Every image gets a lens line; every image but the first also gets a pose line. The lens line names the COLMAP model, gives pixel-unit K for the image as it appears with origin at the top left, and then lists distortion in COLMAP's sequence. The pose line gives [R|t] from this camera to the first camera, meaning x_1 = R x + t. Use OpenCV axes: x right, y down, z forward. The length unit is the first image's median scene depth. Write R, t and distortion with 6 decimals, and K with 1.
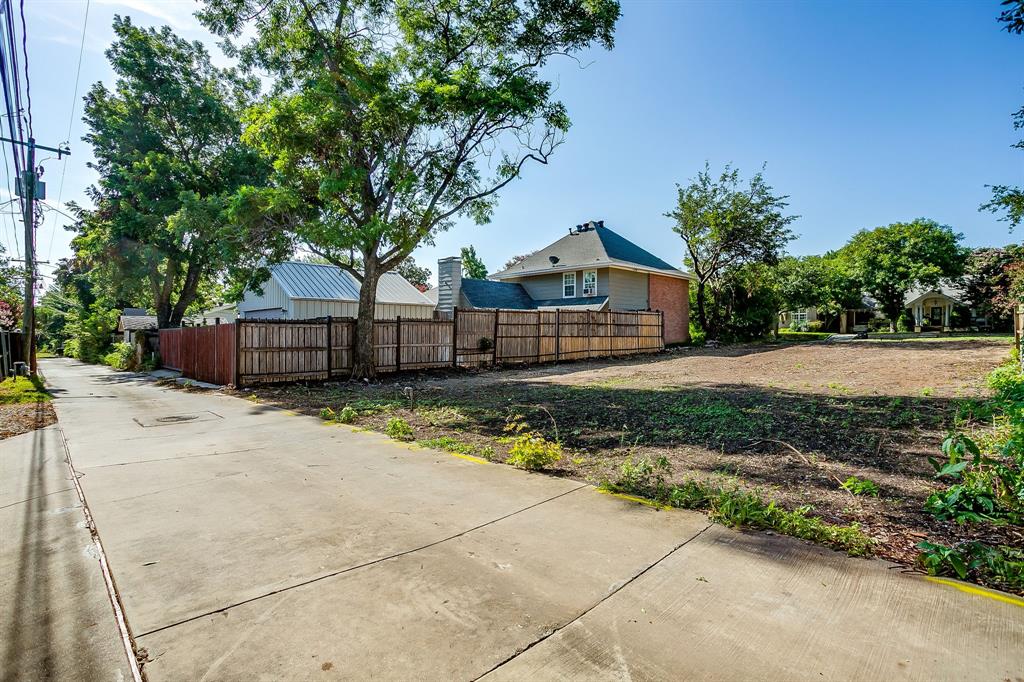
lens RADIAL K [[488.3, 0, 509.7], [0, 488.3, 336.7], [0, 0, 1]] dist [-0.043051, 0.025134]
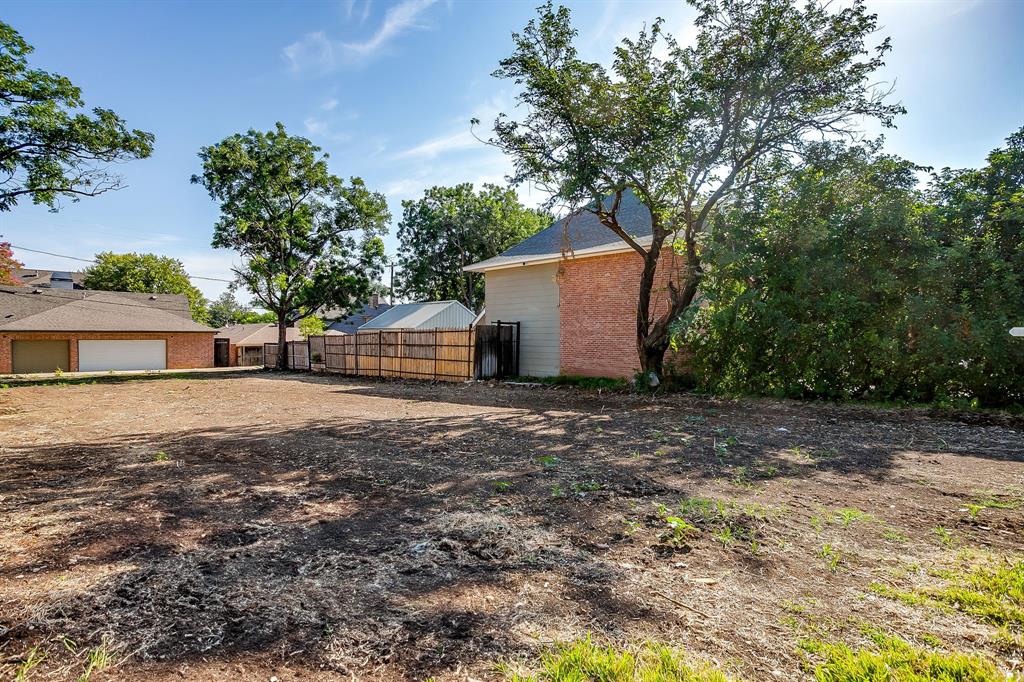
lens RADIAL K [[493.6, 0, 510.0], [0, 493.6, 336.2], [0, 0, 1]] dist [-0.042879, 0.027552]
pose [[0.052394, 0.001156, -0.998626, 0.903374], [-0.003546, 0.999993, 0.000972, -0.033344], [0.998620, 0.003490, 0.052398, 0.890165]]
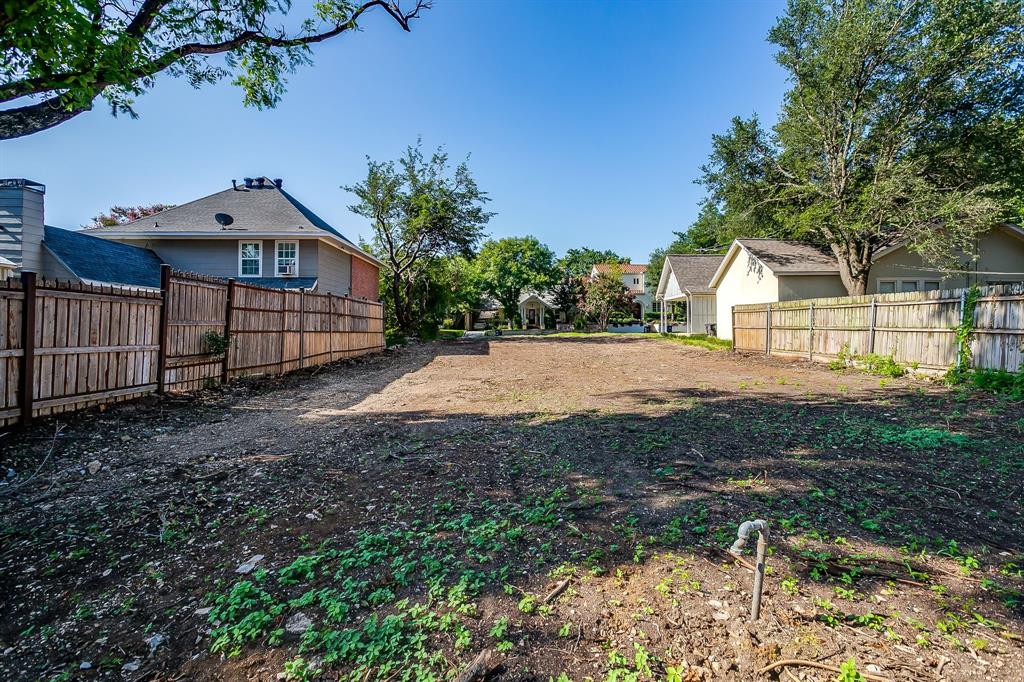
lens RADIAL K [[493.6, 0, 510.0], [0, 493.6, 336.2], [0, 0, 1]] dist [-0.042879, 0.027552]
pose [[0.690551, -0.005783, 0.723261, -0.121773], [0.003199, 0.999983, 0.004941, 0.002351], [-0.723277, -0.001098, 0.690557, 0.240660]]
